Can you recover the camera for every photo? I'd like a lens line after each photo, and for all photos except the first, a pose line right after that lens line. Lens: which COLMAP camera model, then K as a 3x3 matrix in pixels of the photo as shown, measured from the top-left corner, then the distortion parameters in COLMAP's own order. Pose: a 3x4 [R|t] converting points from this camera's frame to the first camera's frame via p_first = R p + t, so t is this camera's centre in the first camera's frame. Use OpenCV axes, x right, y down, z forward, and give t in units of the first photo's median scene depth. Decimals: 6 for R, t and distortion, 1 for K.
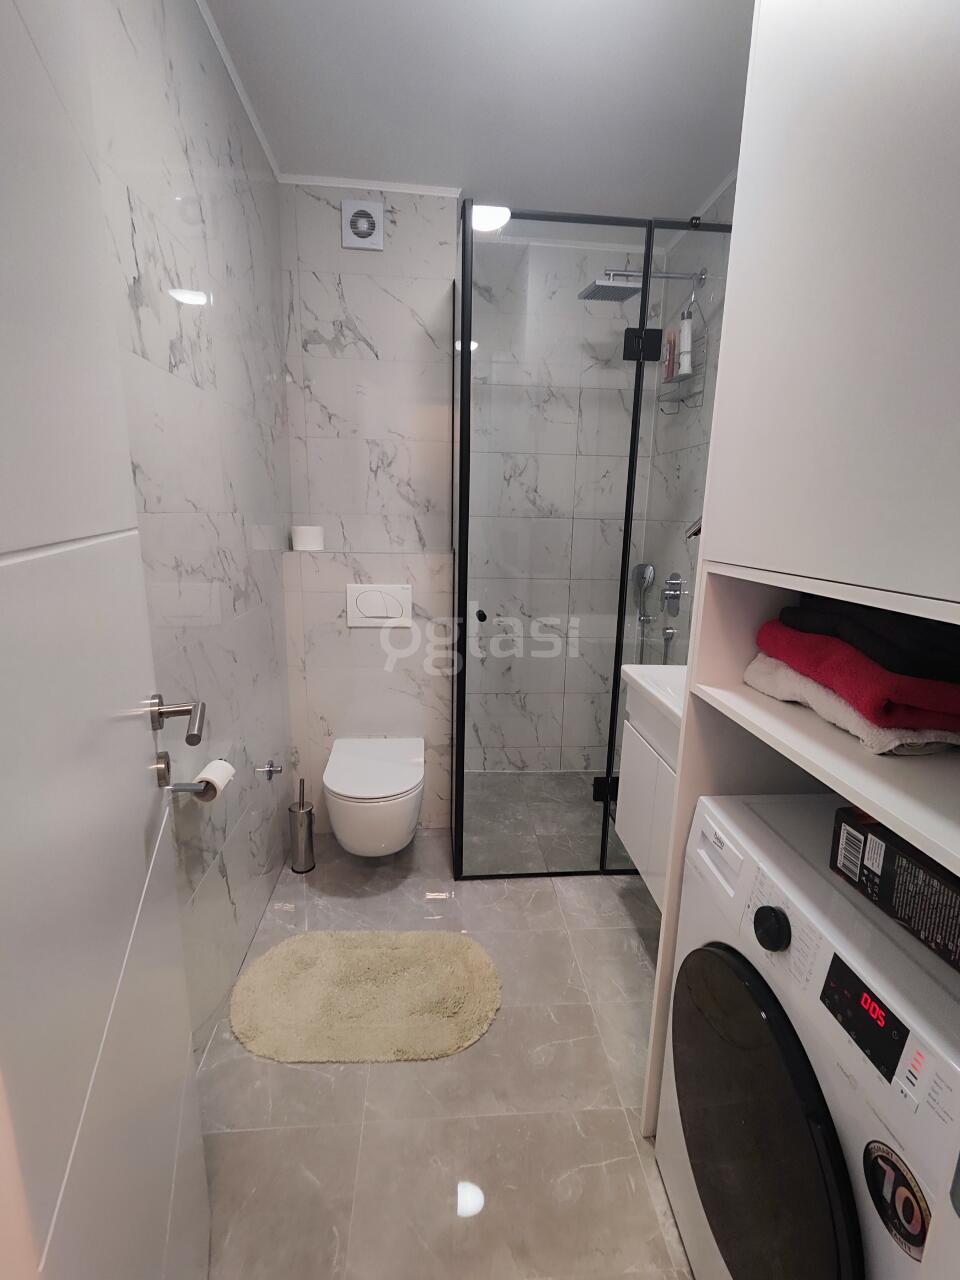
lens RADIAL K [[590.5, 0, 479.7], [0, 590.5, 640.3], [0, 0, 1]] dist [0.010176, -0.003424]
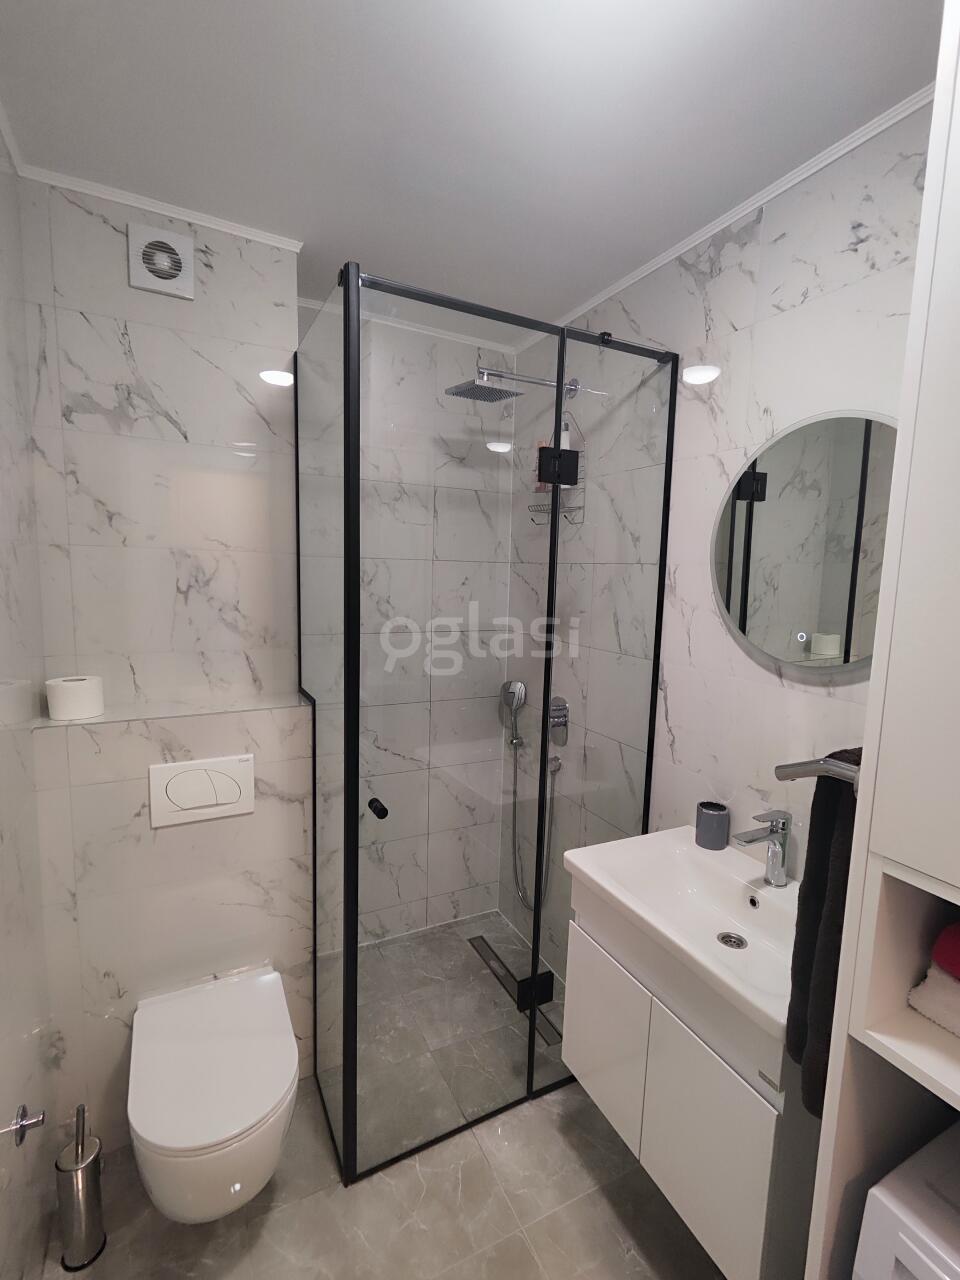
lens RADIAL K [[590.5, 0, 480.0], [0, 590.5, 639.5], [0, 0, 1]] dist [0.010176, -0.003424]
pose [[0.924892, -0.041172, 0.377994, -0.127468], [0.073047, 0.994843, -0.070373, -0.162764], [-0.373148, 0.092699, 0.923129, 0.230617]]
